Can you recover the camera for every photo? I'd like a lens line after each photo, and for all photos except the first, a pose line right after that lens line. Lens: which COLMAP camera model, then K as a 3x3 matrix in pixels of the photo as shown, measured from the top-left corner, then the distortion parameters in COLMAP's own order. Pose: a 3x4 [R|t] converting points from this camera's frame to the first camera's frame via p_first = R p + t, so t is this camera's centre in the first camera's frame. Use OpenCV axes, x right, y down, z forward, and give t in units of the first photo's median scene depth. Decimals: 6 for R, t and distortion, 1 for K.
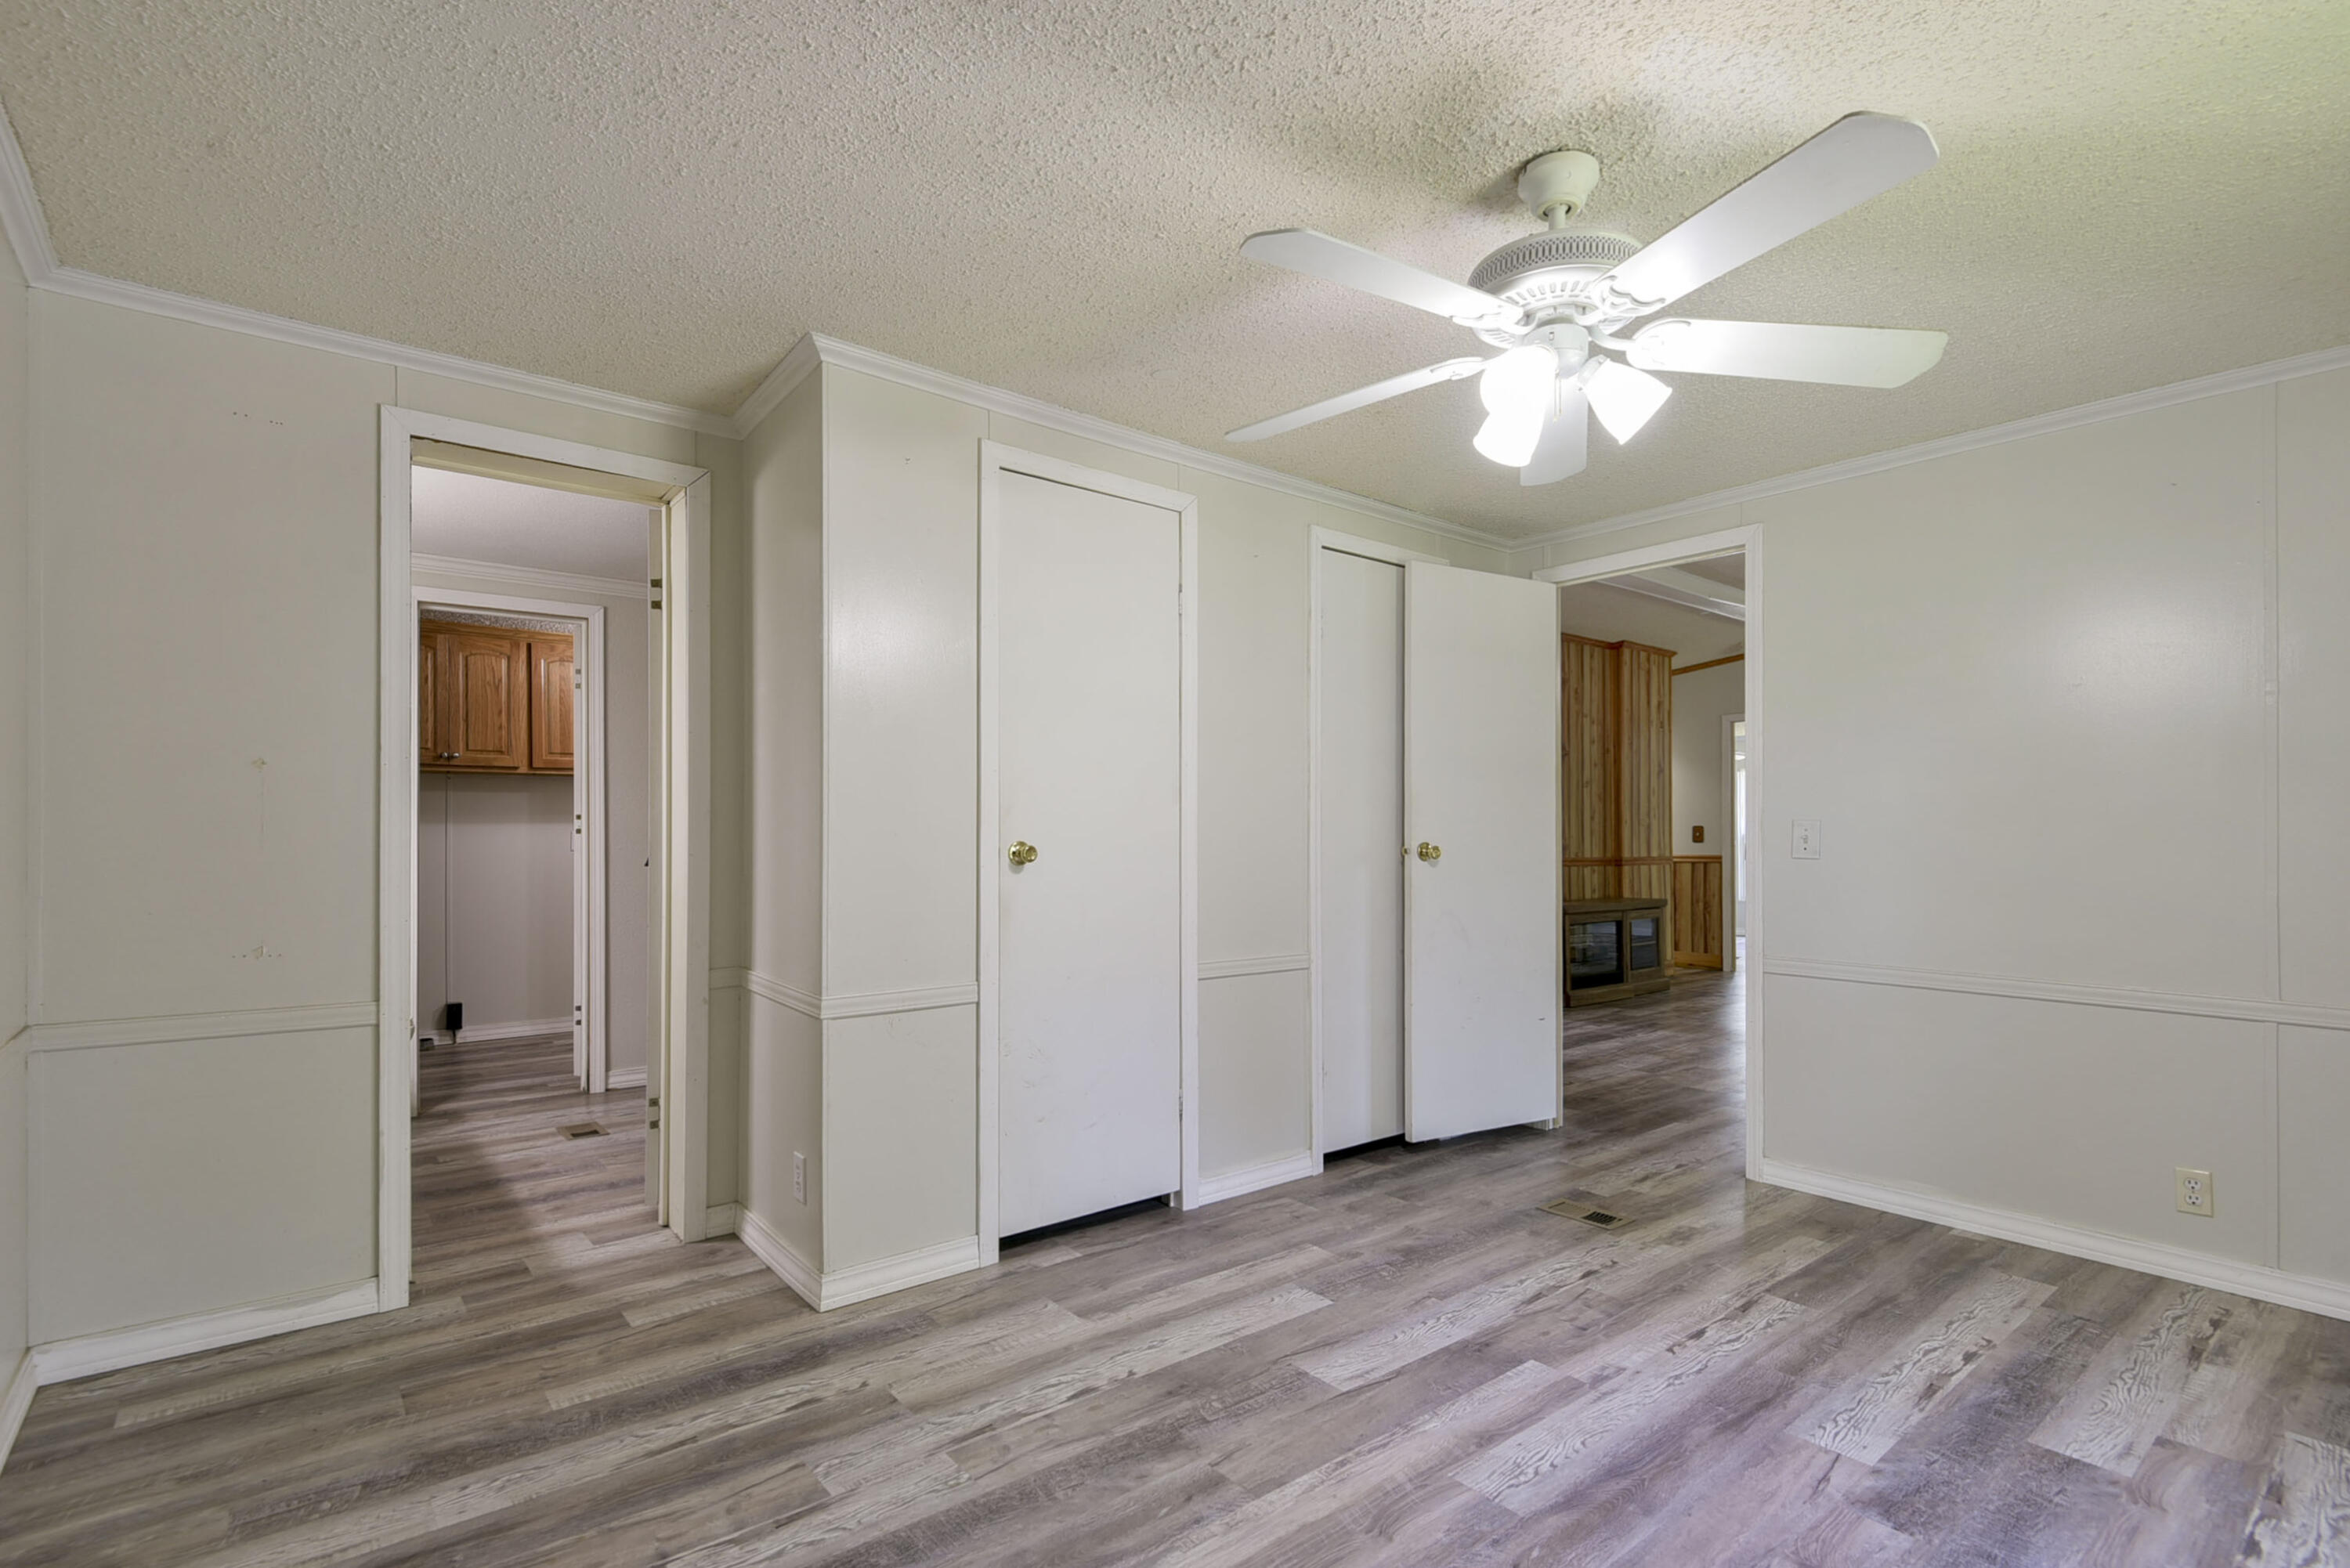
lens RADIAL K [[1096.0, 0, 1157.4], [0, 1096.0, 835.0], [0, 0, 1]] dist [0.025715, -0.012995]
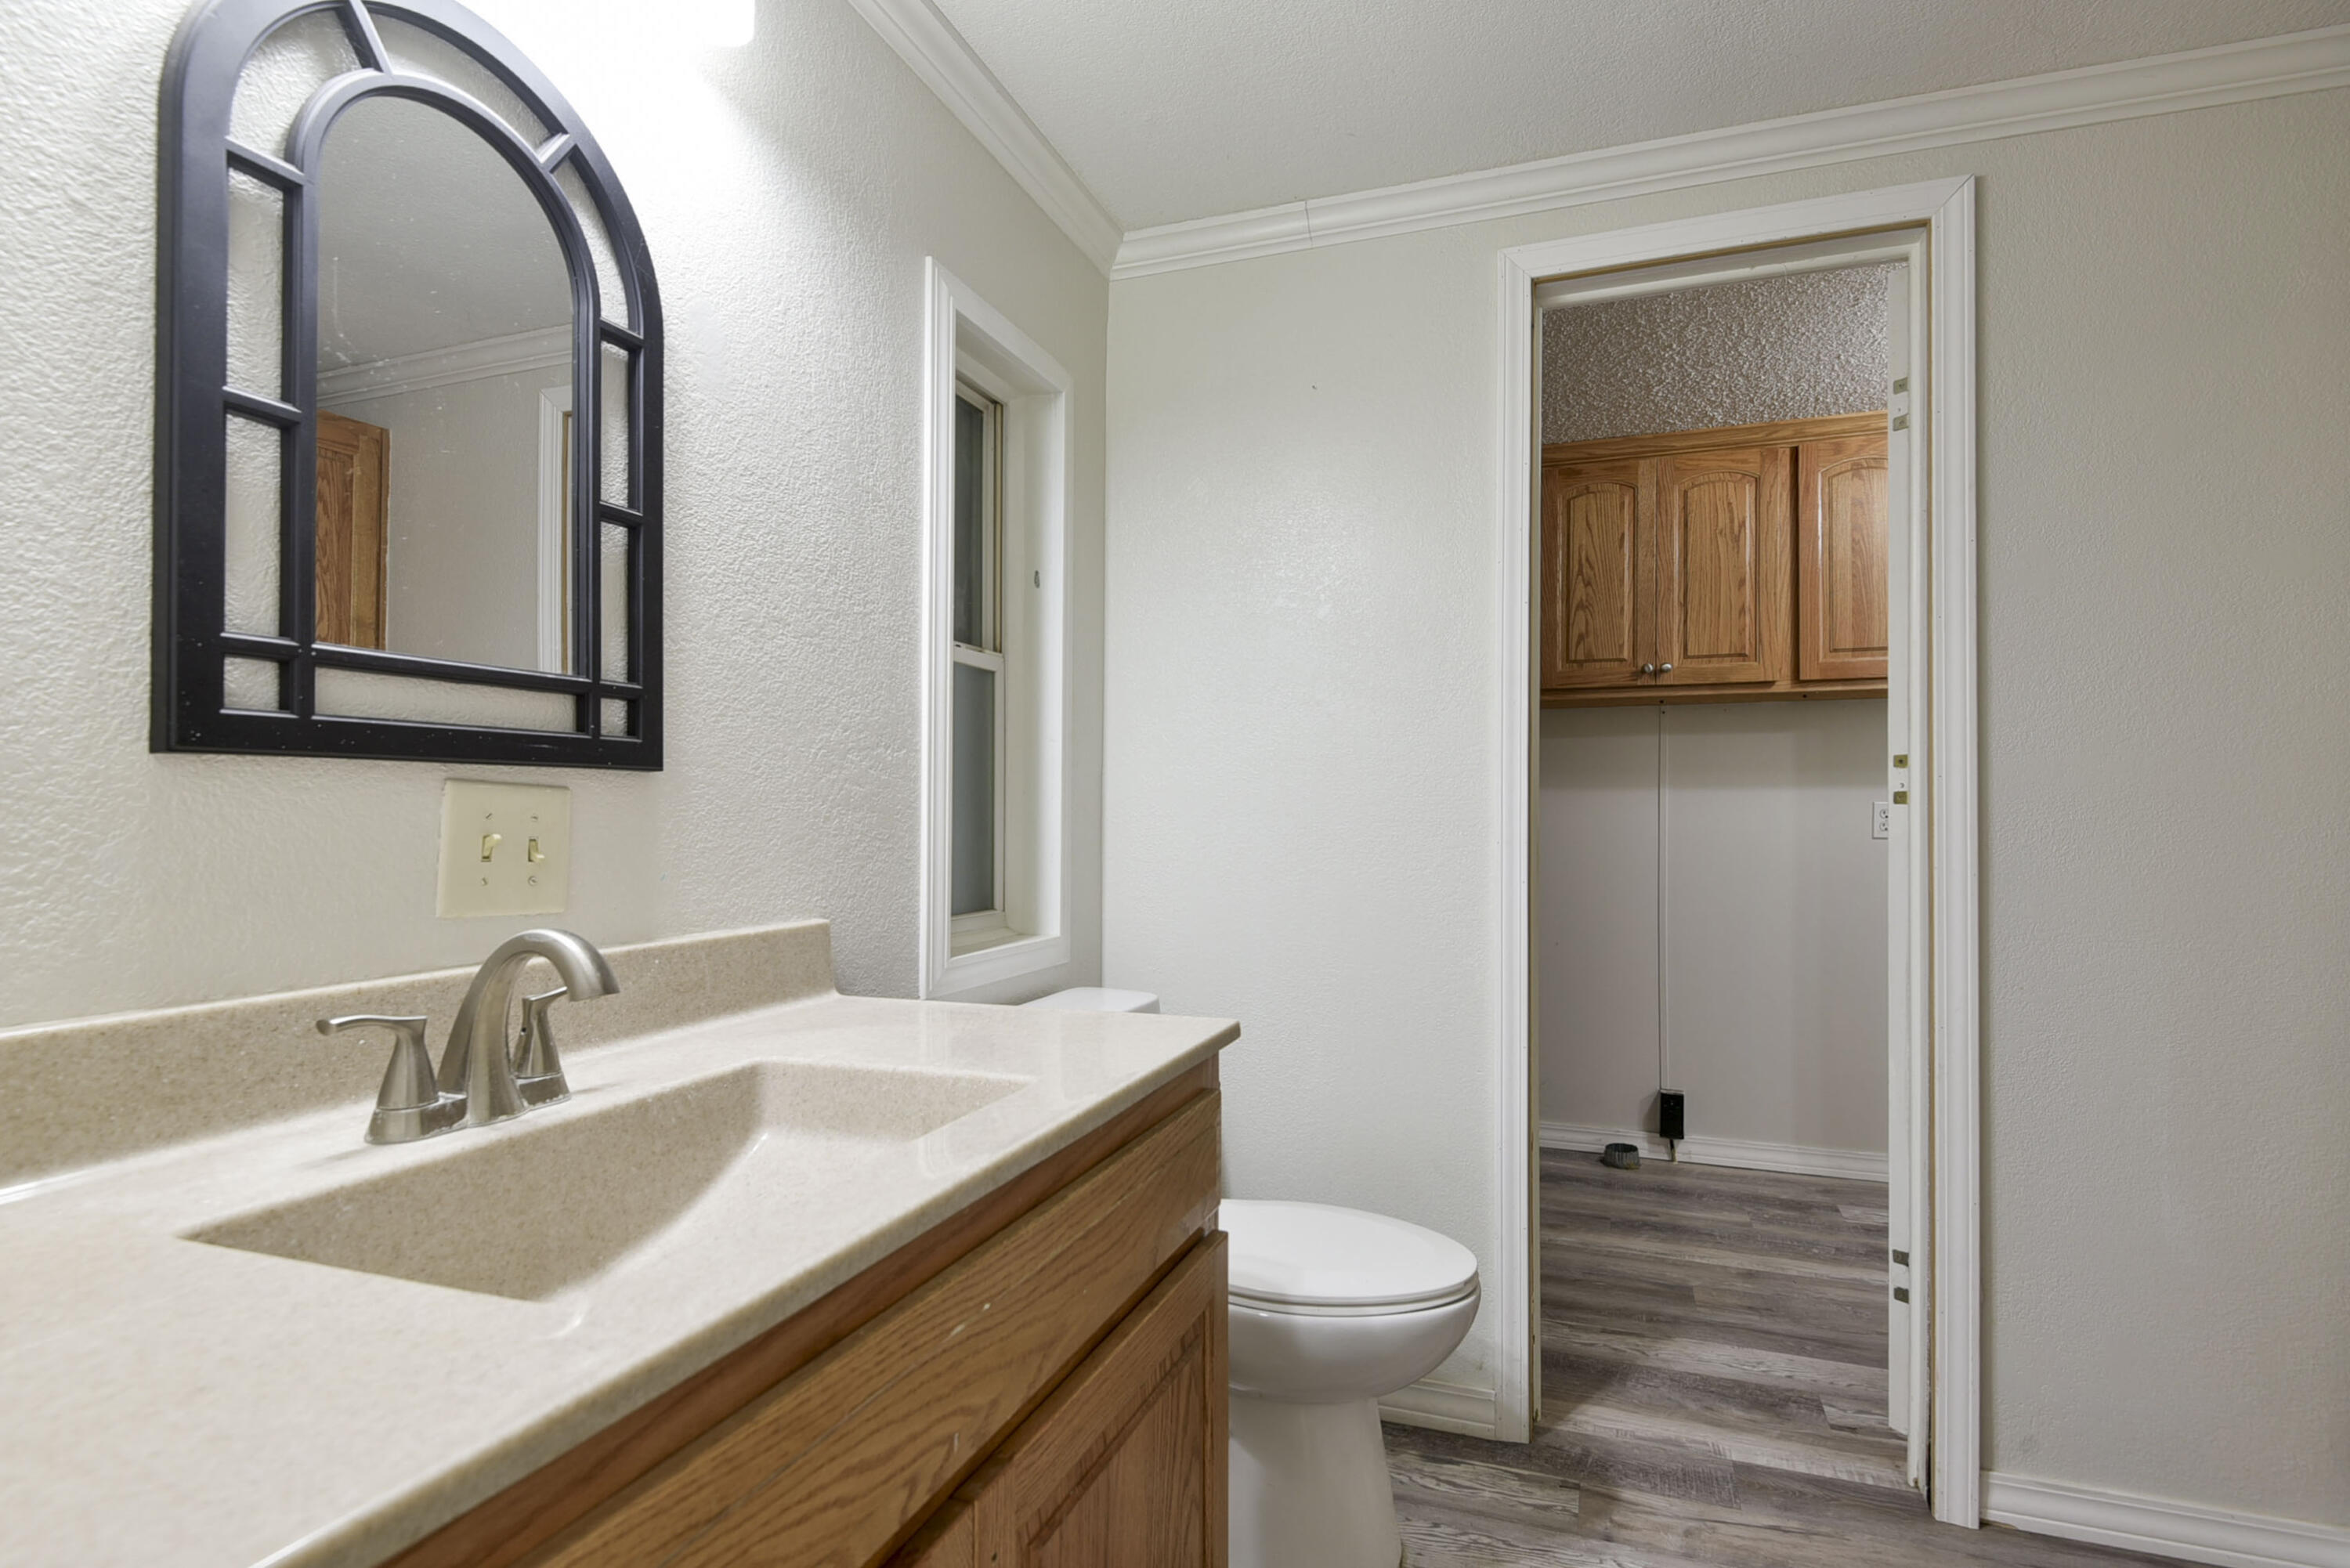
lens RADIAL K [[1060.8, 0, 1182.1], [0, 1060.8, 793.0], [0, 0, 1]] dist [-0.017105, -0.001019]
pose [[0.485238, -0.008691, -0.874339, -0.266659], [-0.010520, 0.999820, -0.015776, 0.003055], [0.874319, 0.016853, 0.485060, 0.492283]]
